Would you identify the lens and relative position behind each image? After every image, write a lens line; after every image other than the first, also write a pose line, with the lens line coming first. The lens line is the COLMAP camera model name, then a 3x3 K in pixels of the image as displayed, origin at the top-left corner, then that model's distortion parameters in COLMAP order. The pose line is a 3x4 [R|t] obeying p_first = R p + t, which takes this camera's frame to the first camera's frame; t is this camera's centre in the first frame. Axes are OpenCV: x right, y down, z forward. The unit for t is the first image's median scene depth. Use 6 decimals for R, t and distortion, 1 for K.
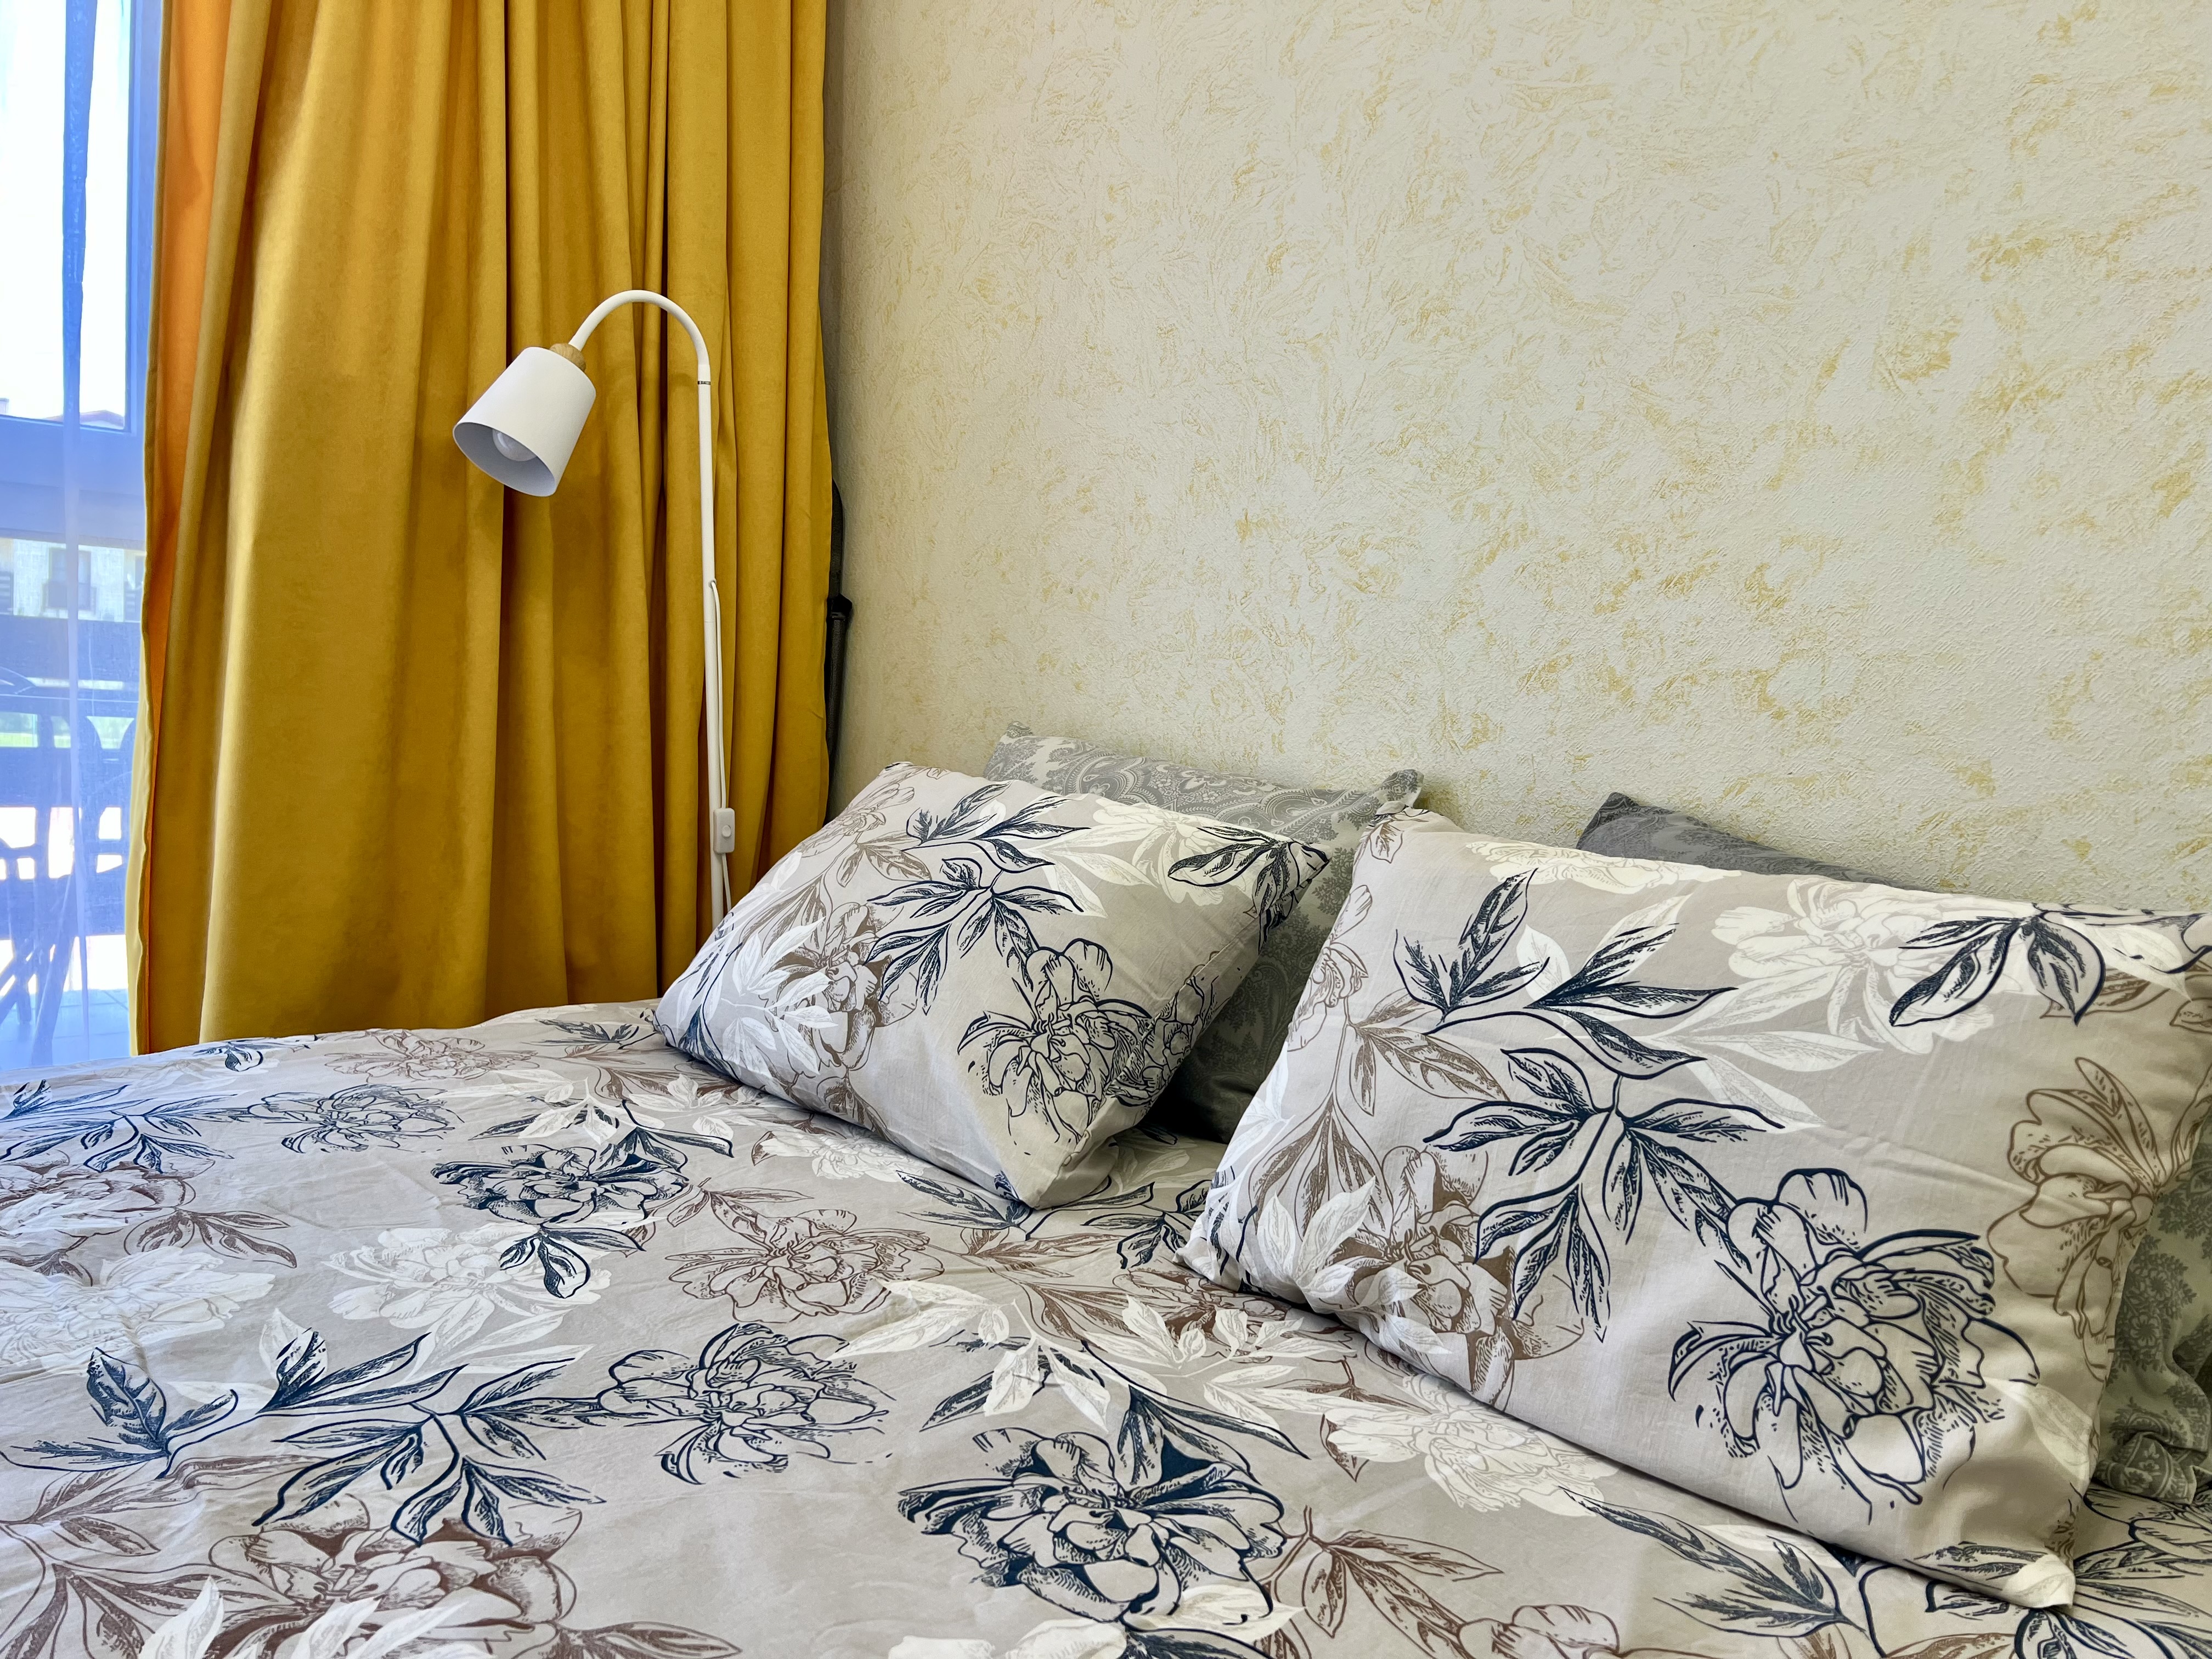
lens RADIAL K [[1652.6, 0, 1106.0], [0, 1652.6, 829.5], [0, 0, 1]] dist [0.084914, -0.125184]
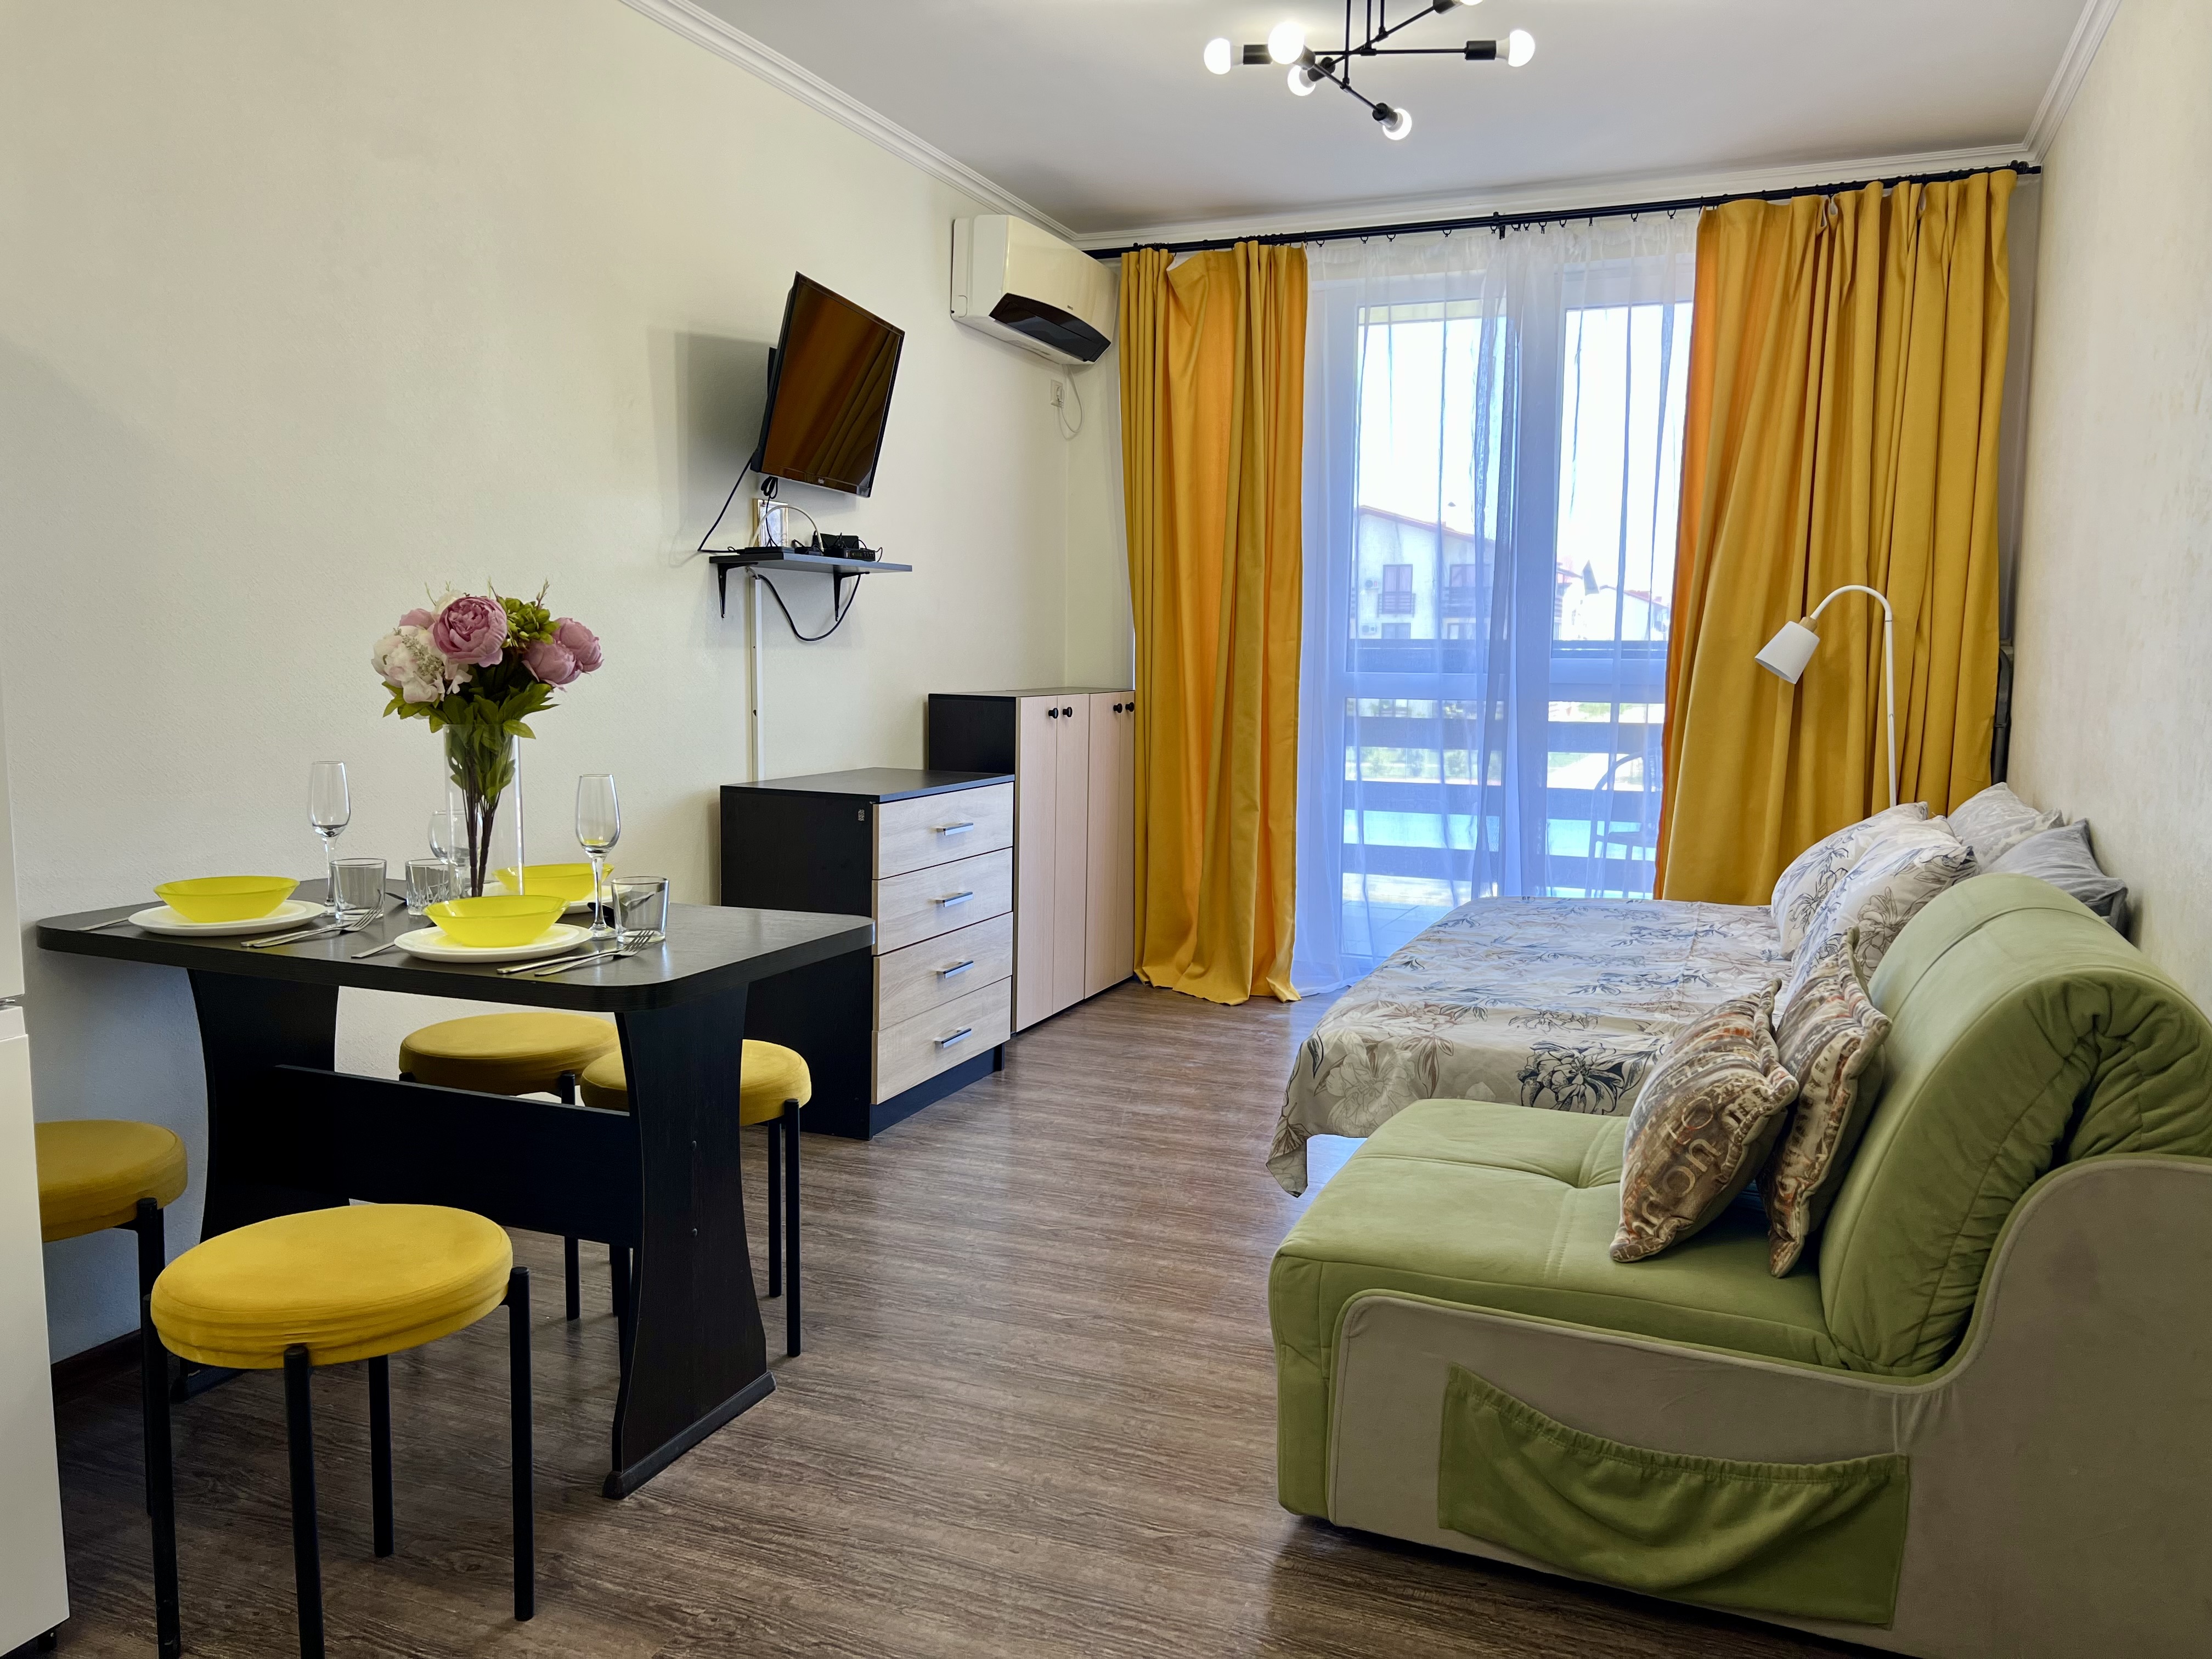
lens RADIAL K [[1652.6, 0, 1106.0], [0, 1652.6, 829.5], [0, 0, 1]] dist [0.084914, -0.125184]
pose [[0.419832, 0.029841, -0.907111, 1.801803], [-0.065109, 0.997875, 0.002693, 0.067998], [0.905263, 0.057930, 0.420883, -1.071711]]
